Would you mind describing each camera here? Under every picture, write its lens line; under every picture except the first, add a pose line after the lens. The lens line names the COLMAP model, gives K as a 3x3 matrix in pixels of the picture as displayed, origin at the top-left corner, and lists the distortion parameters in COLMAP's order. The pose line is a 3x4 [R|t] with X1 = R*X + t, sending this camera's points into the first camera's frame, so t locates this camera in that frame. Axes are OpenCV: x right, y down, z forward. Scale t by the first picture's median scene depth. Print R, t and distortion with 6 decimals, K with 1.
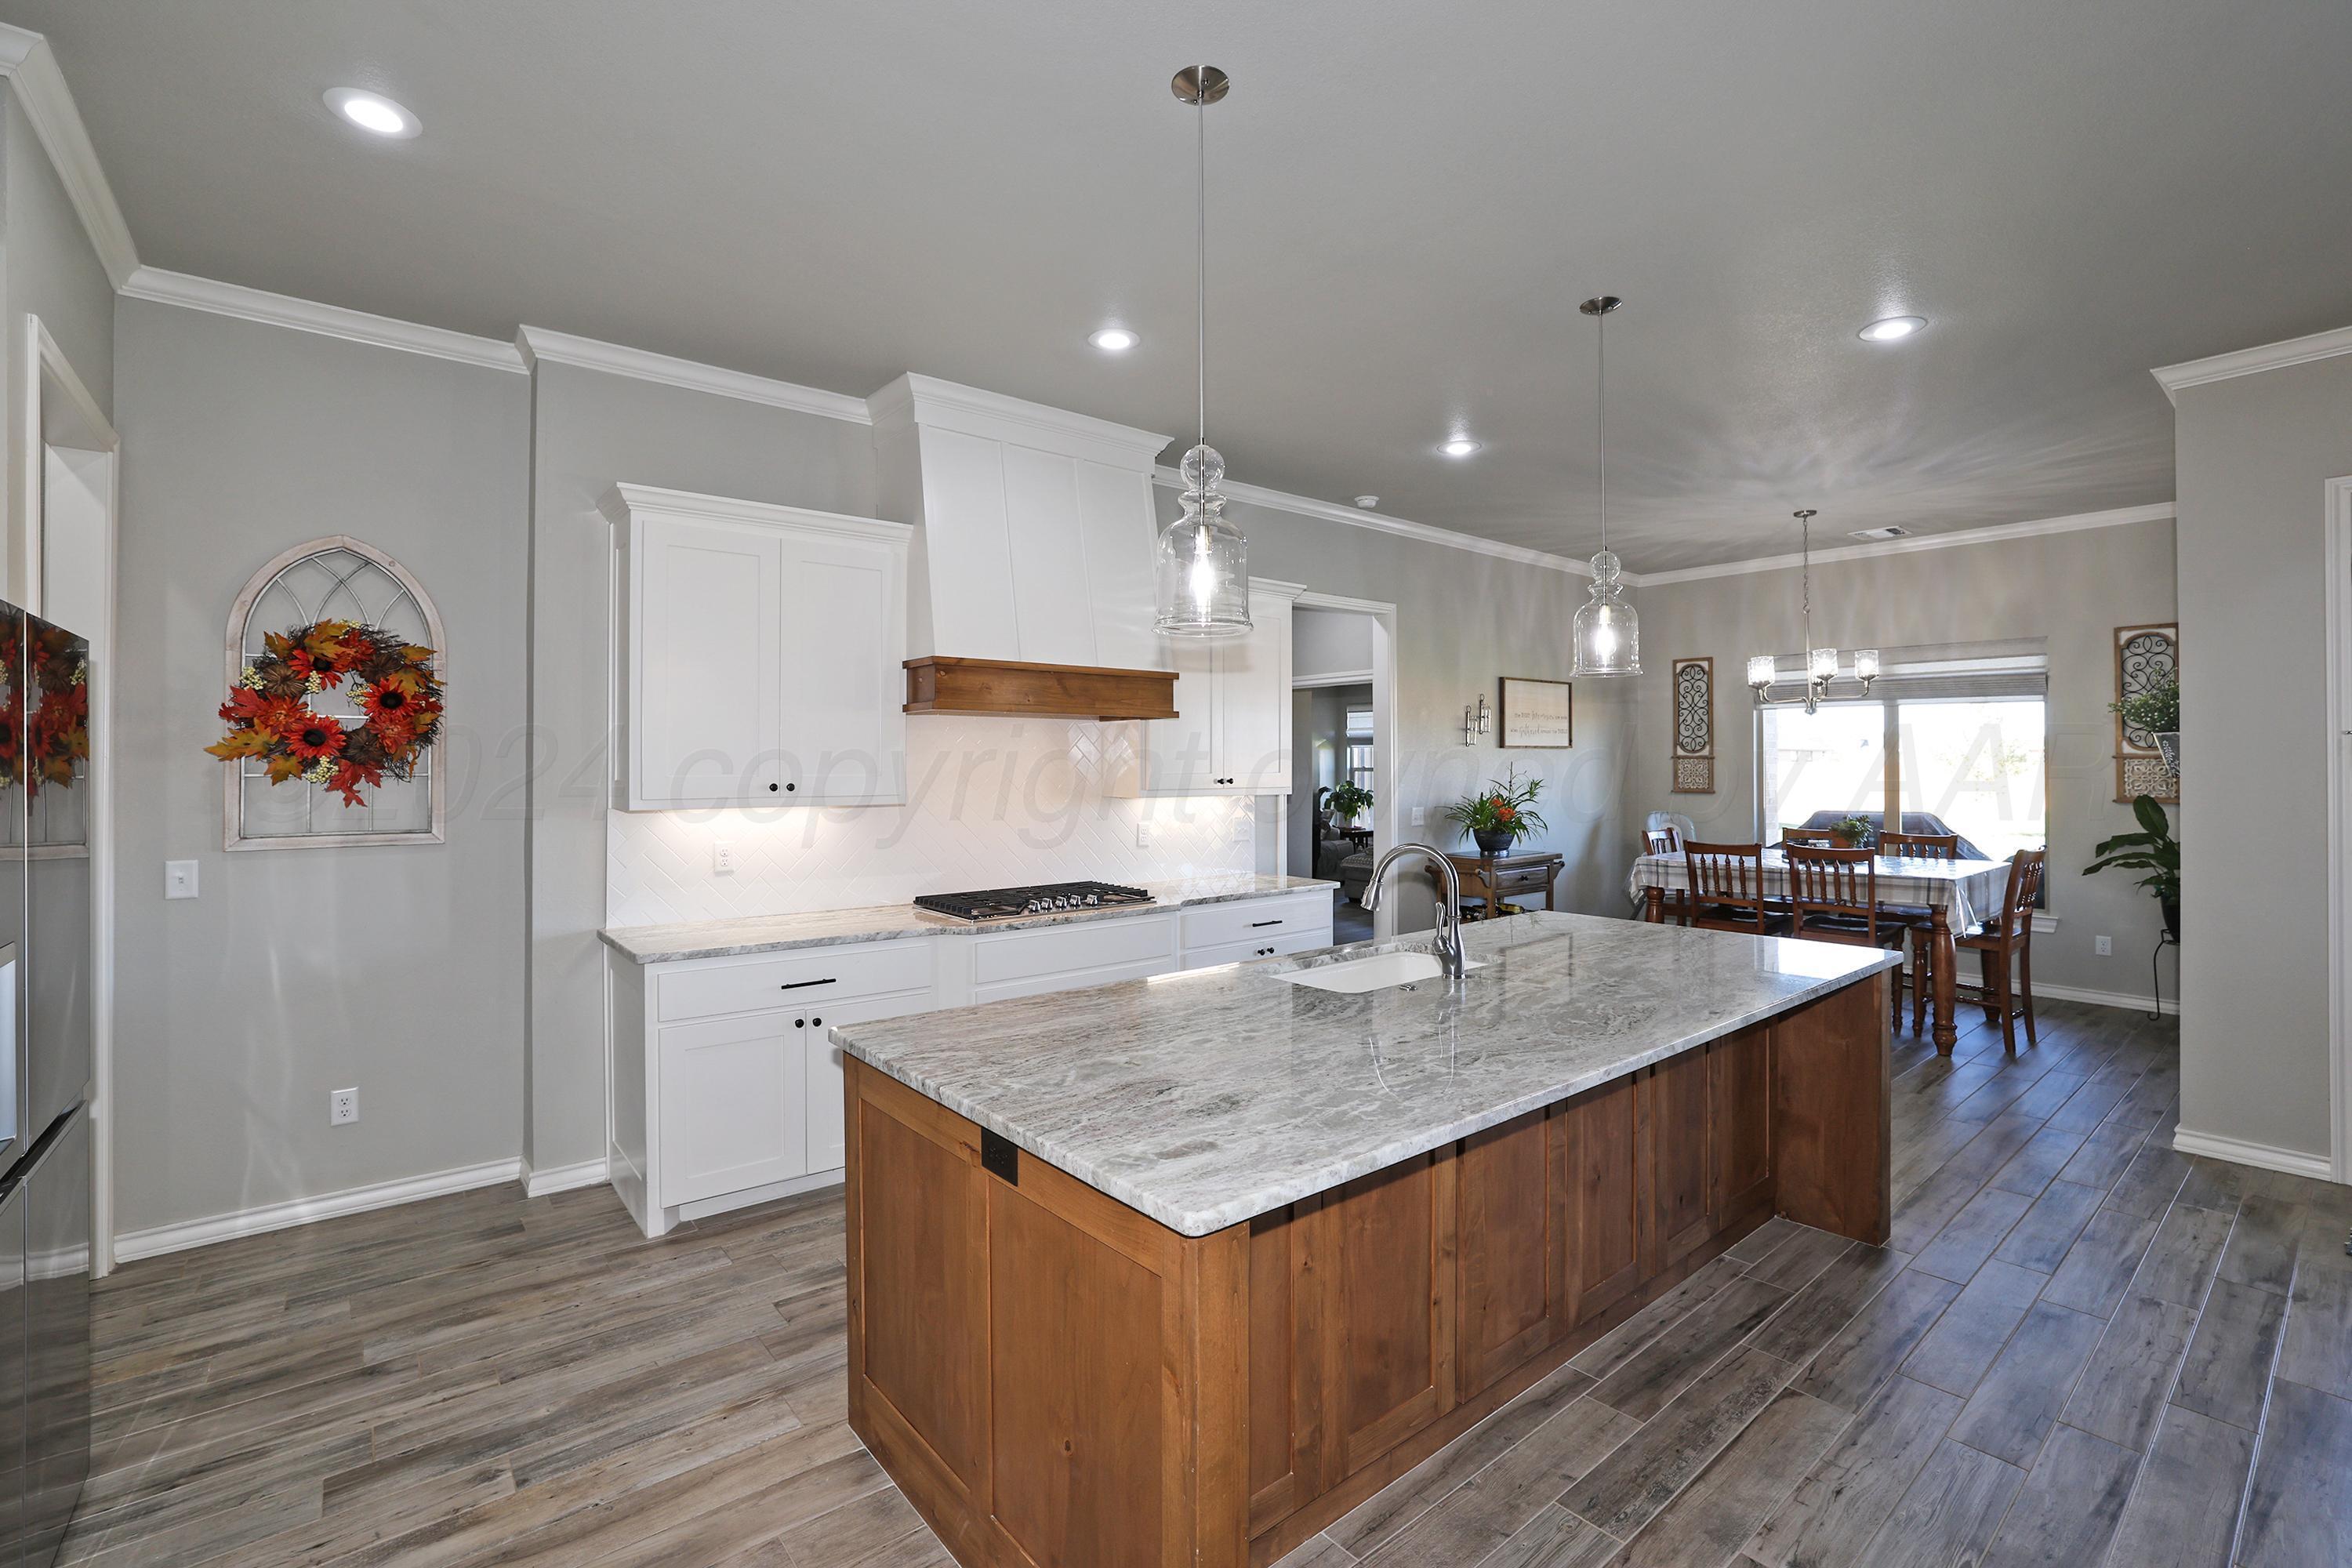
lens RADIAL K [[1161.5, 0, 1178.2], [0, 1161.5, 761.9], [0, 0, 1]] dist [0.002023, 0.001130]
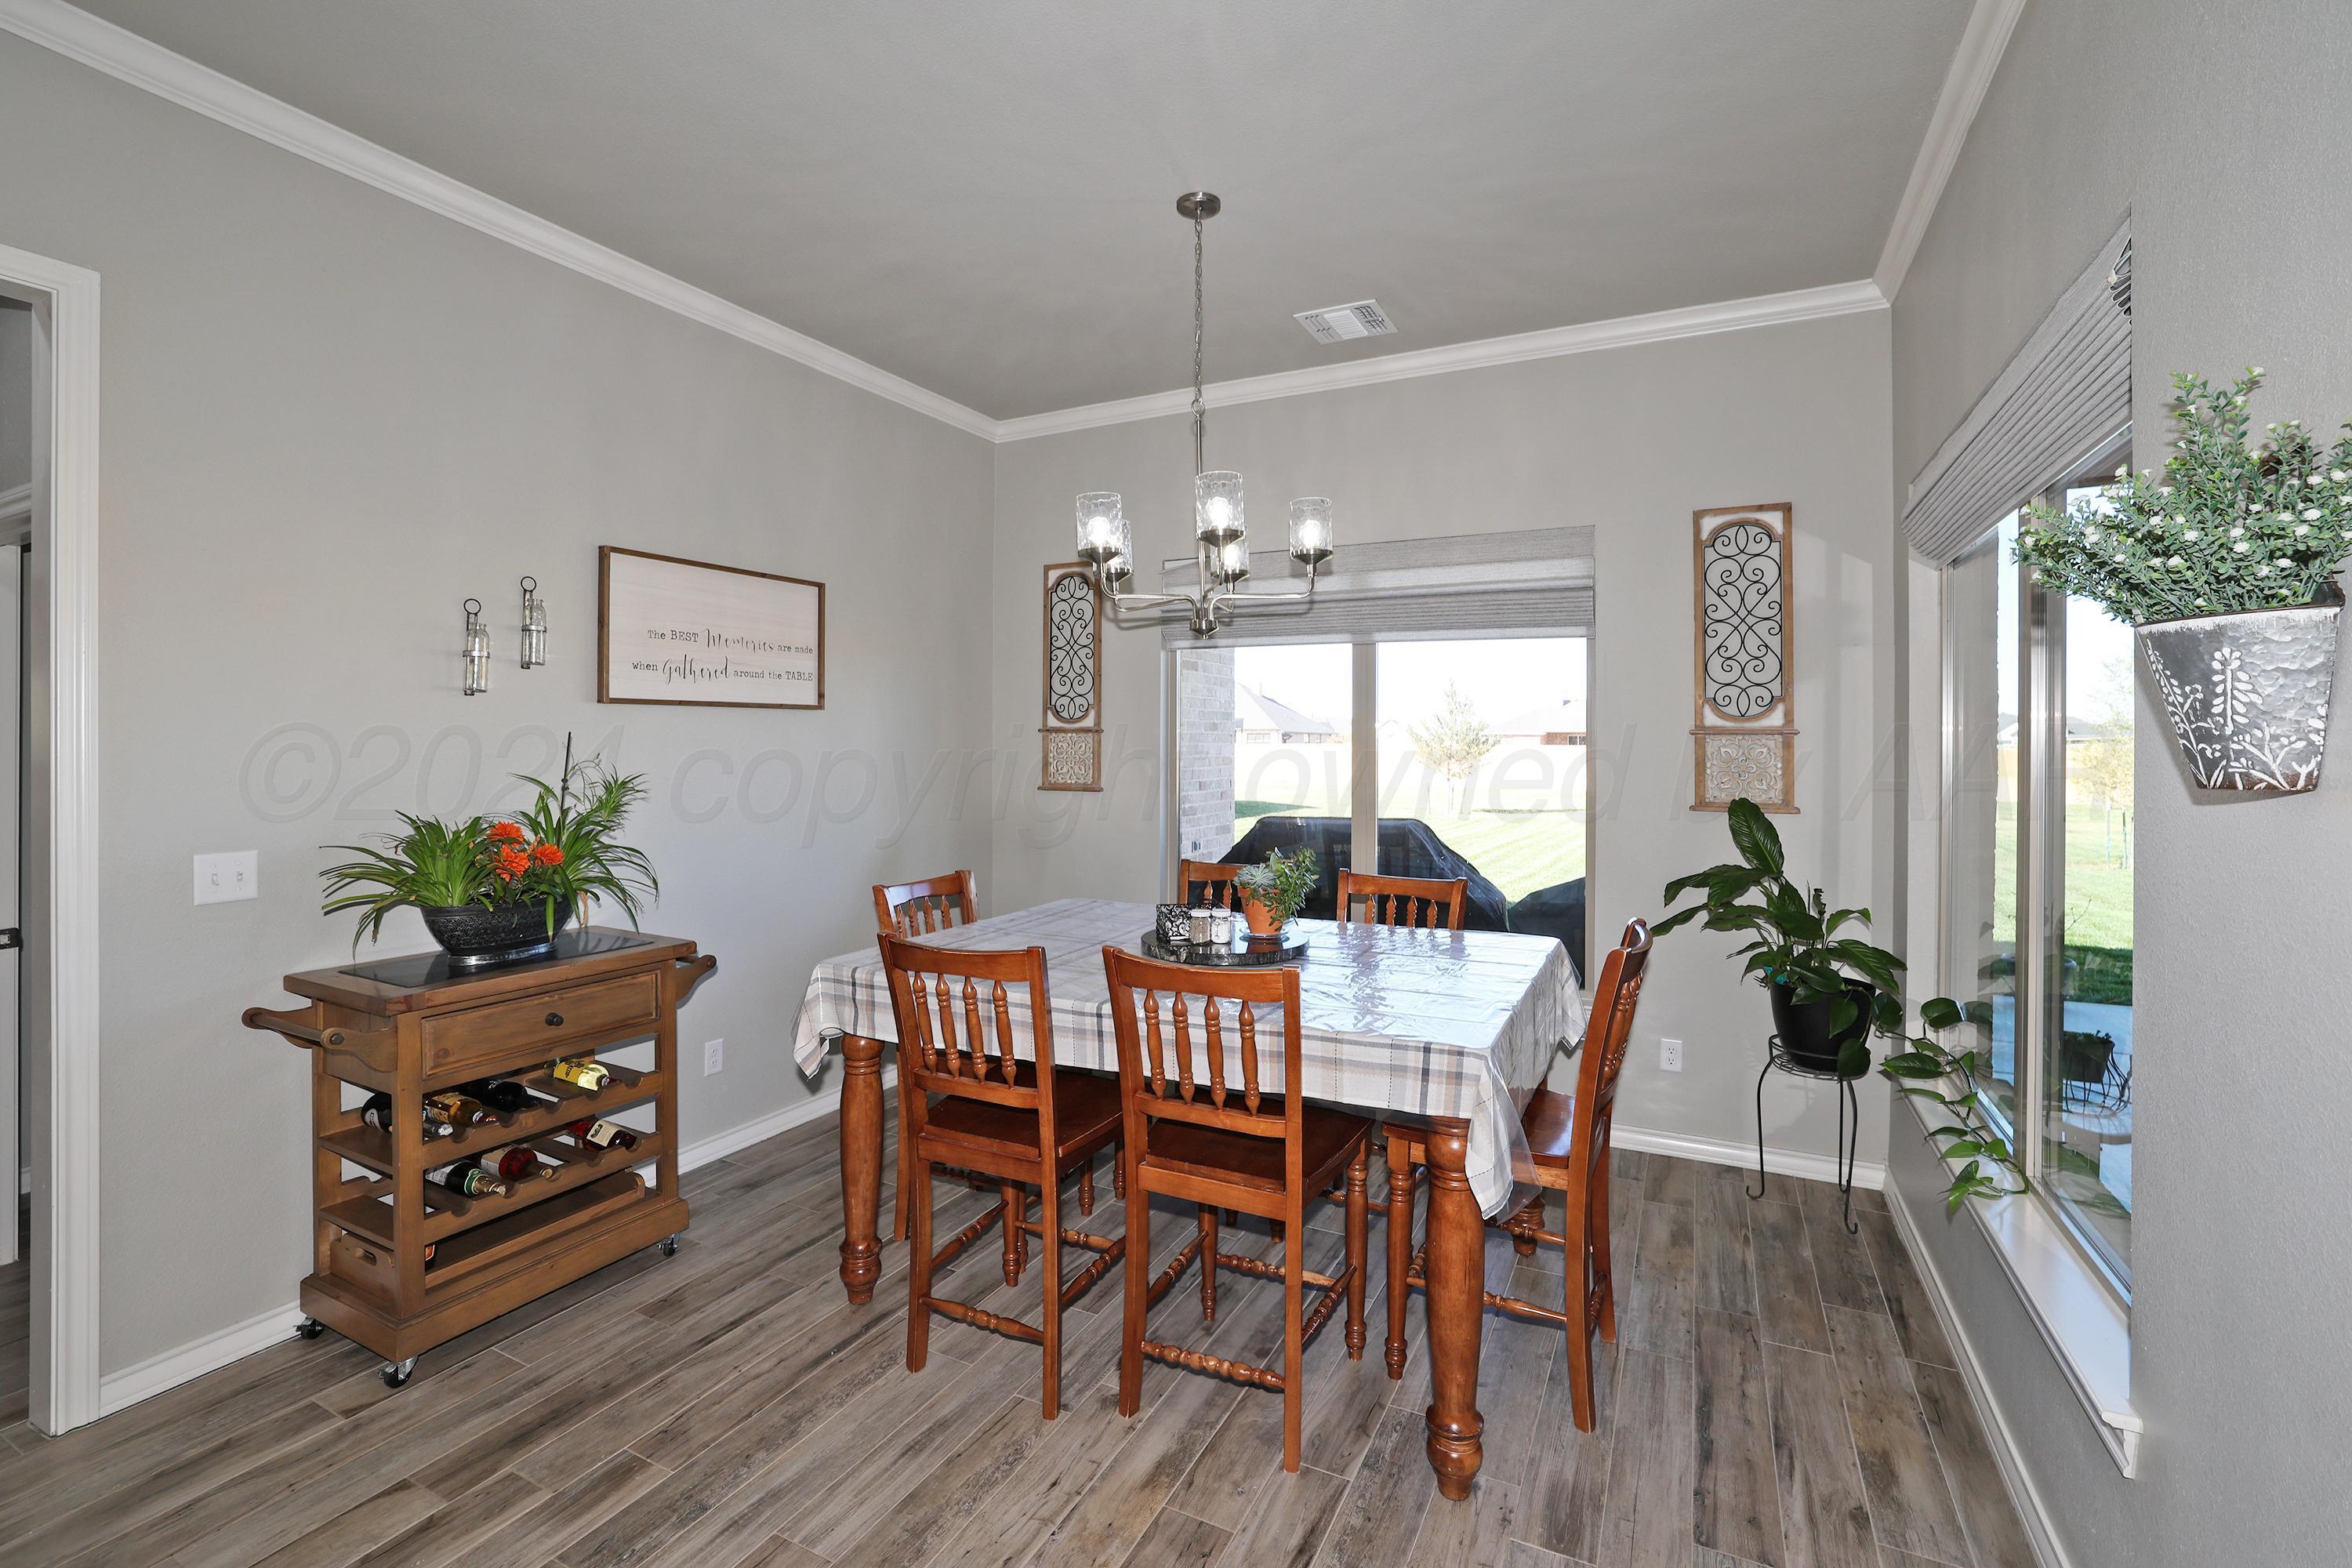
lens RADIAL K [[1053.9, 0, 1173.9], [0, 1053.9, 747.0], [0, 0, 1]] dist [-0.000594, 0.000098]
pose [[0.937469, 0.003261, 0.348053, 0.364184], [-0.005341, 0.999973, 0.005018, 0.001775], [-0.348027, -0.006563, 0.937462, 0.573564]]
